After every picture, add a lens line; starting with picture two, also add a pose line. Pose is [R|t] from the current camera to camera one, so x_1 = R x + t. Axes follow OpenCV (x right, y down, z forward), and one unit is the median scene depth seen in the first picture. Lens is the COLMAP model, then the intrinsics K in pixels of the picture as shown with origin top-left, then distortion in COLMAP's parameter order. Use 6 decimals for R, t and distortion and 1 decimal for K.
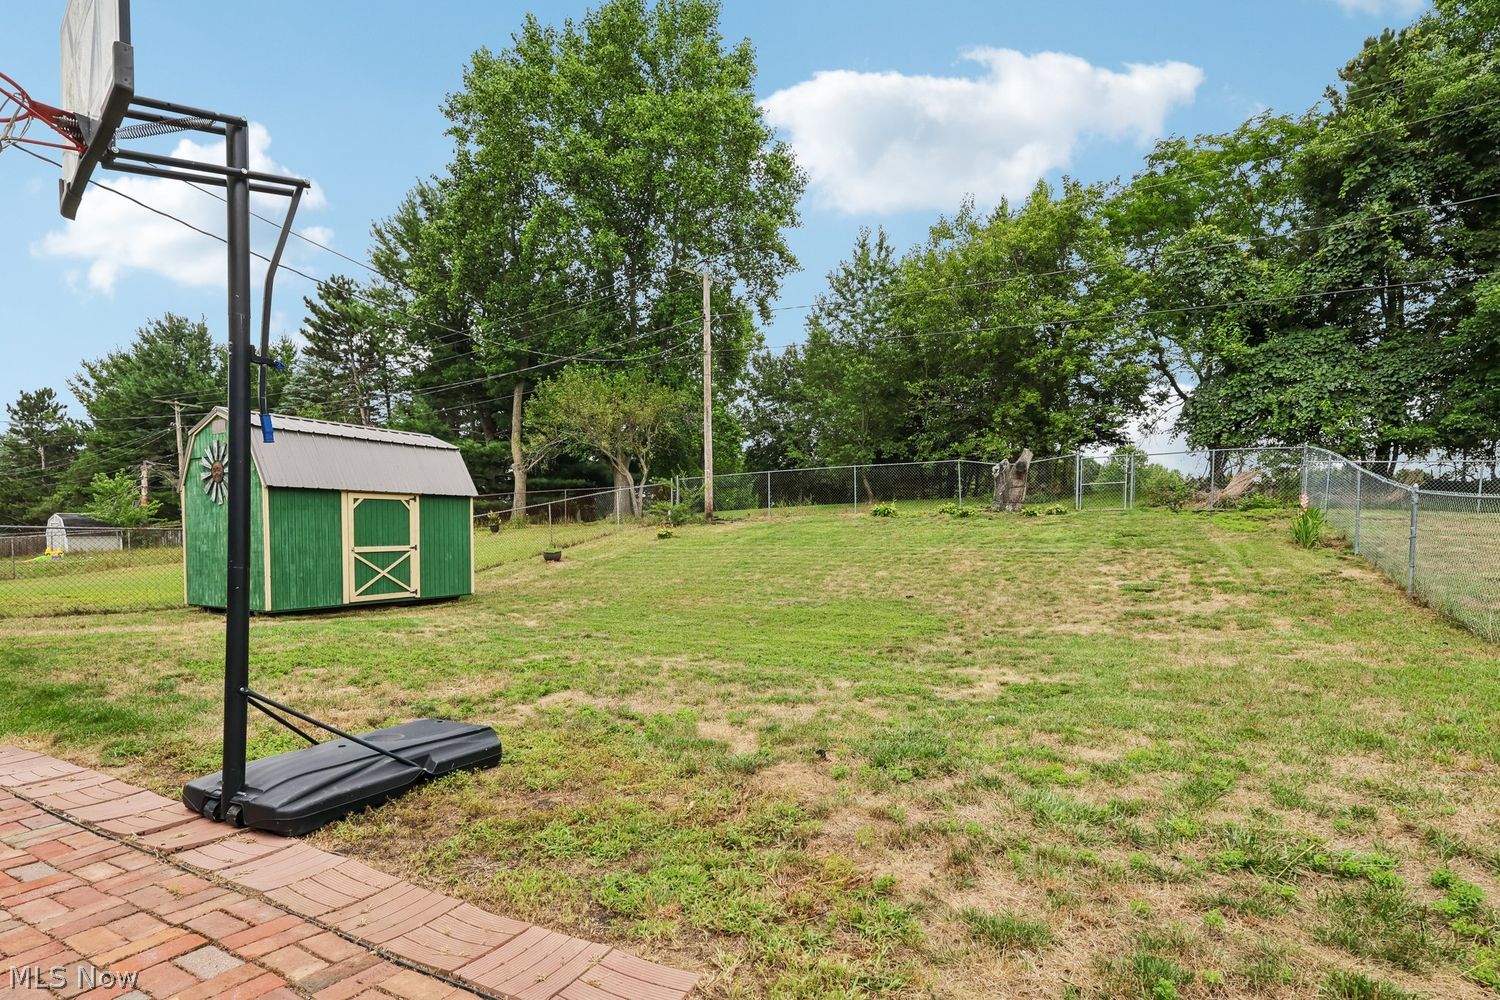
lens RADIAL K [[692.6, 0, 732.6], [0, 692.6, 570.4], [0, 0, 1]] dist [-0.002100, 0.000631]
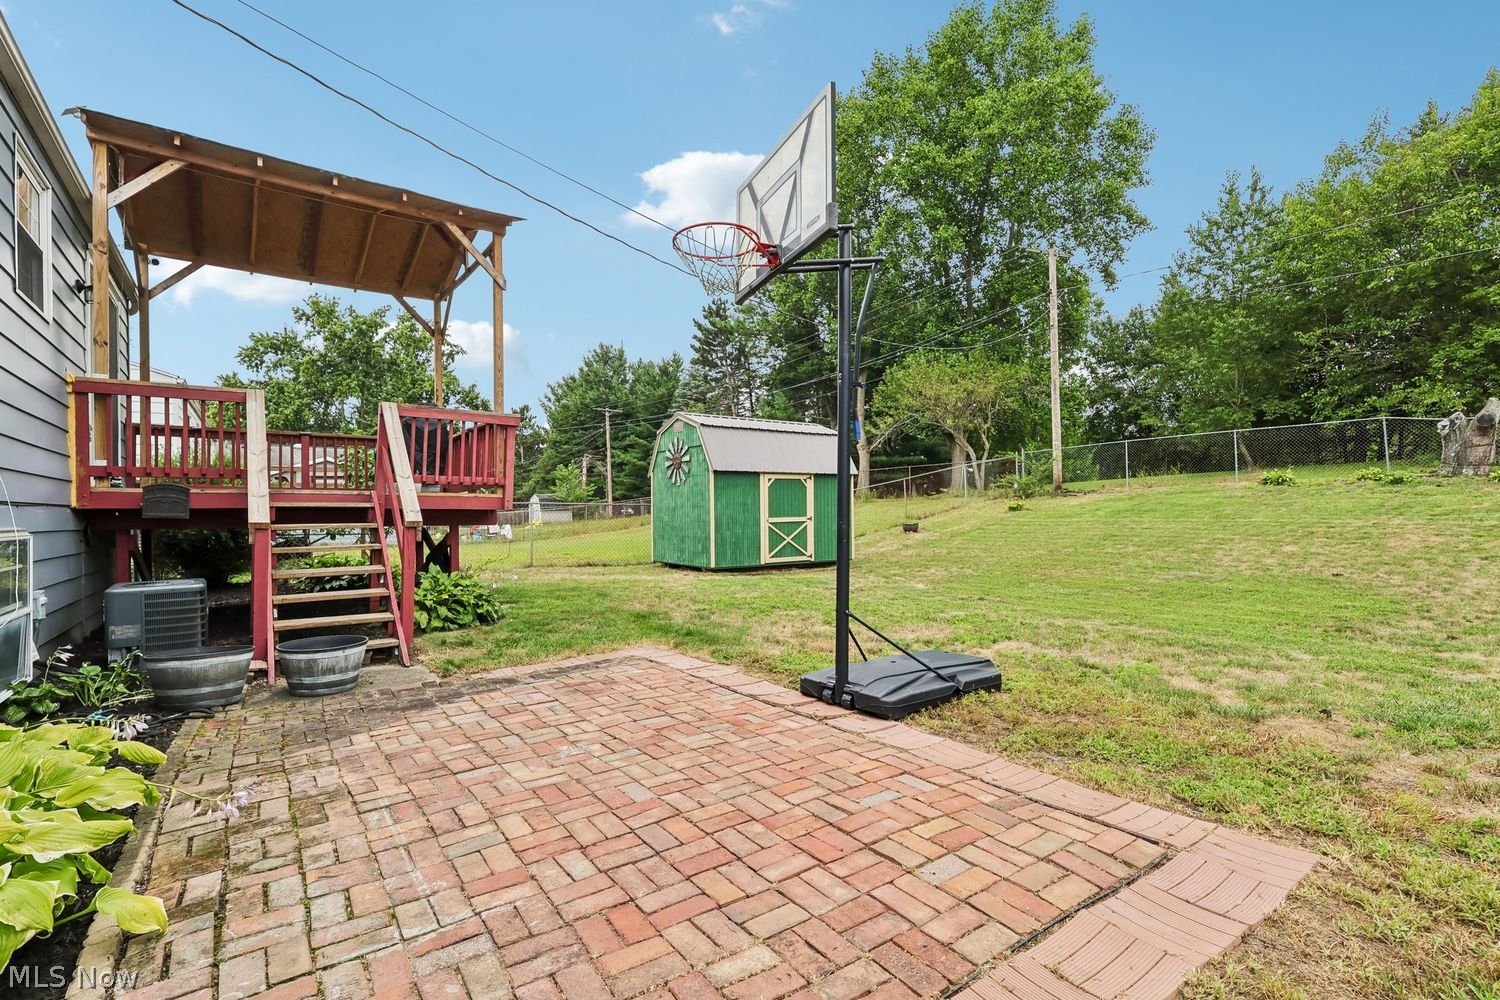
lens RADIAL K [[664.1, 0, 773.0], [0, 664.1, 497.7], [0, 0, 1]] dist [0.002801, 0.000738]
pose [[0.916438, -0.011890, -0.400001, -0.023831], [-0.015233, 0.997798, -0.064559, 0.002155], [0.399887, 0.065258, 0.914238, -0.026417]]
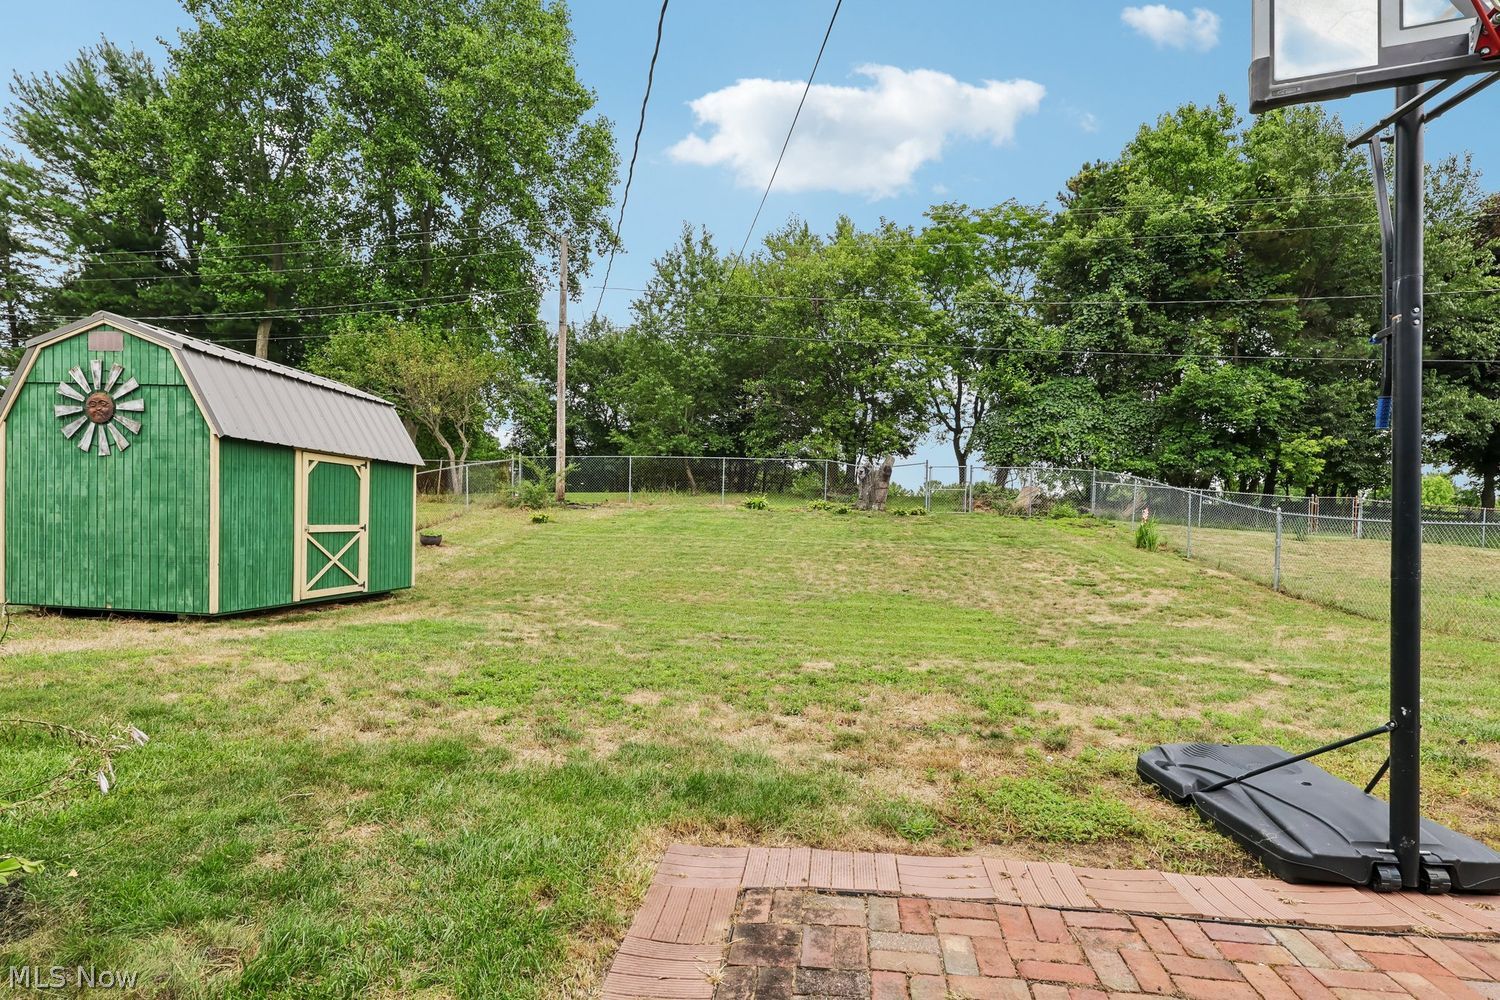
lens RADIAL K [[698.4, 0, 752.0], [0, 698.4, 533.4], [0, 0, 1]] dist [0.004762, 0.000169]
pose [[0.918486, 0.031695, 0.394181, -0.142064], [-0.017699, 0.999079, -0.039092, -0.001319], [-0.395057, 0.028929, 0.918201, 0.041556]]
